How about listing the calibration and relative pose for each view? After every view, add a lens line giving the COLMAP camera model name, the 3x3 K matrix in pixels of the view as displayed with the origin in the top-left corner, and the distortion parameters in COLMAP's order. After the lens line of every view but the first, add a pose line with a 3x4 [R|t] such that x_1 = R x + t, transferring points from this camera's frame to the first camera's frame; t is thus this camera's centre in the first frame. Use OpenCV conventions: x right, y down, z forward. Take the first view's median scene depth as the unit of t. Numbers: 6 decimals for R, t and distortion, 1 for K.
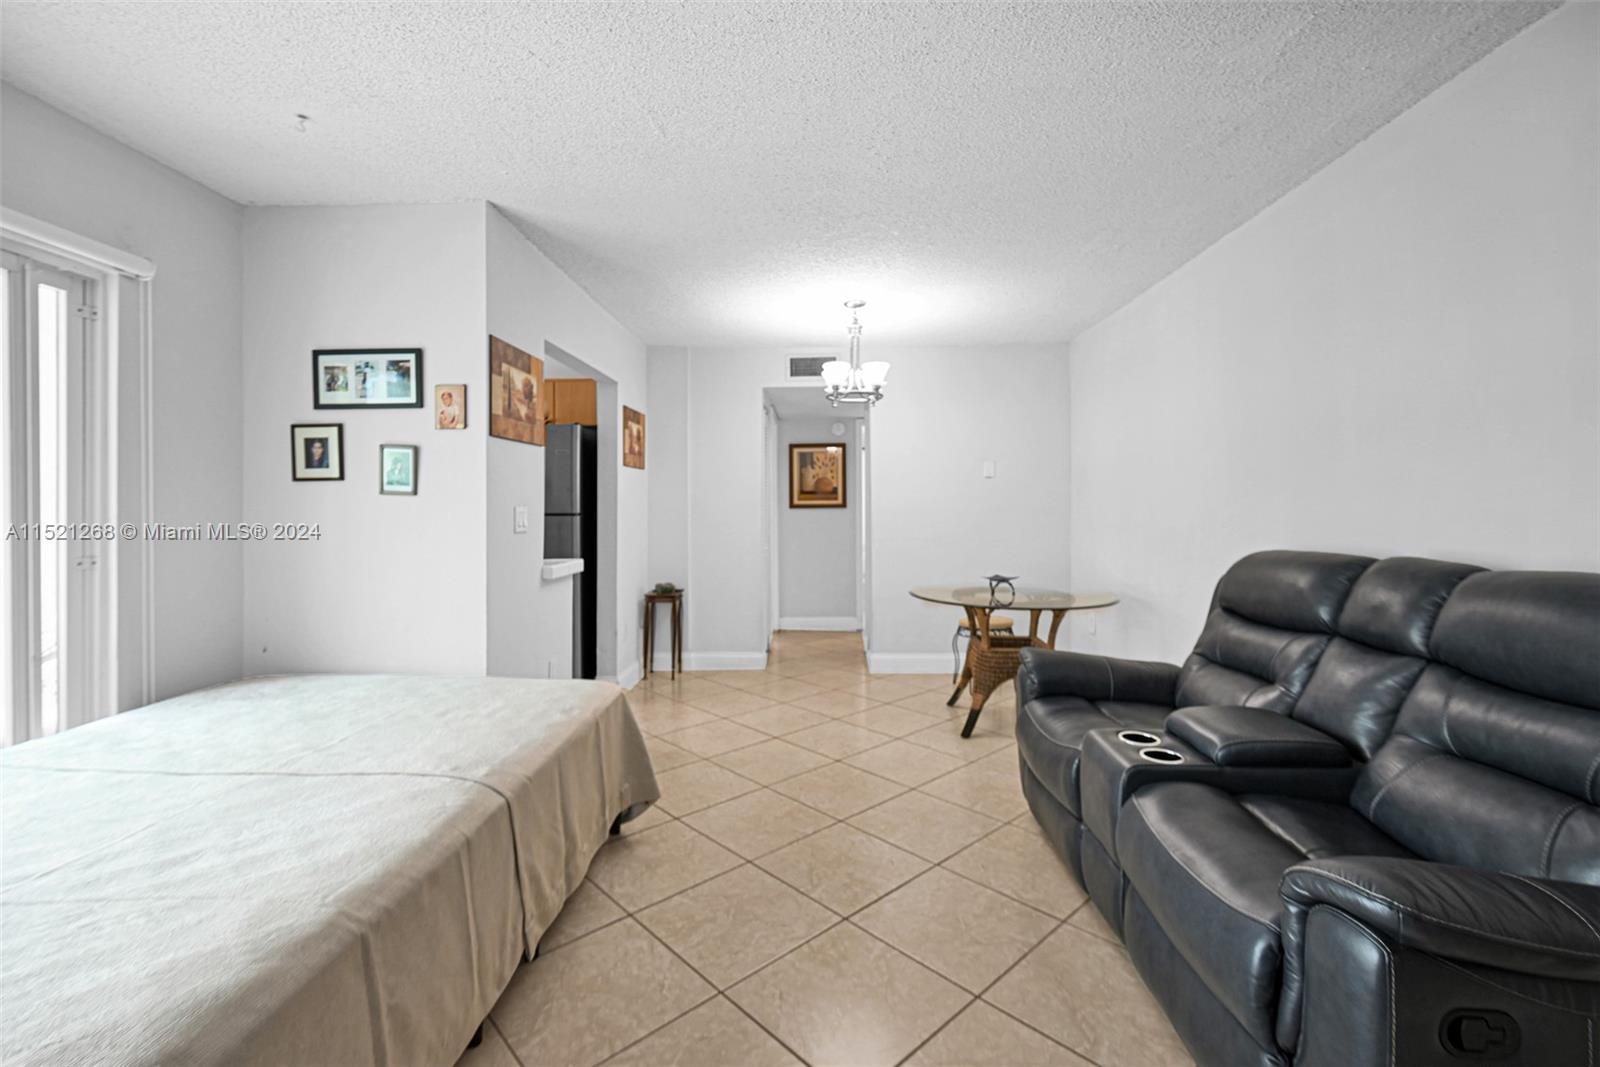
lens RADIAL K [[697.2, 0, 803.9], [0, 697.2, 508.9], [0, 0, 1]] dist [0.000302, -0.000019]
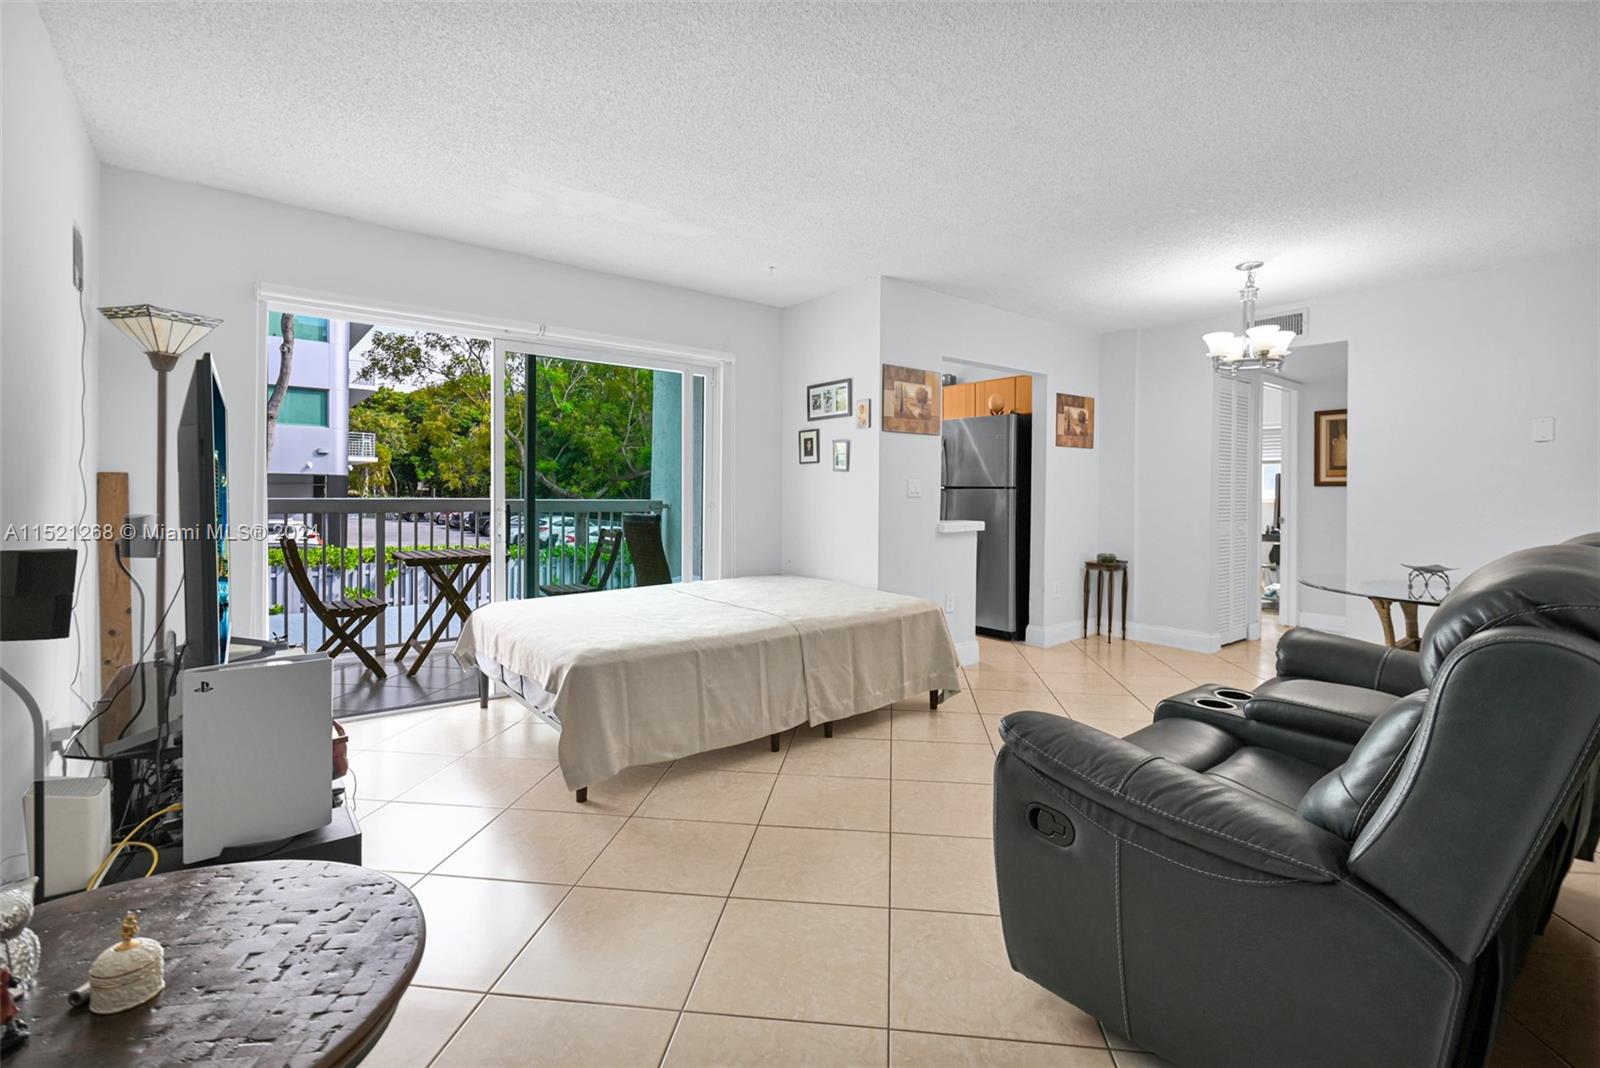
lens RADIAL K [[720.7, 0, 808.7], [0, 720.7, 499.7], [0, 0, 1]] dist [-0.000299, -0.000103]
pose [[0.644396, 0.017907, -0.764482, 0.423991], [-0.009775, 0.999837, 0.015180, 0.013877], [0.764629, -0.002309, 0.644466, -0.084176]]
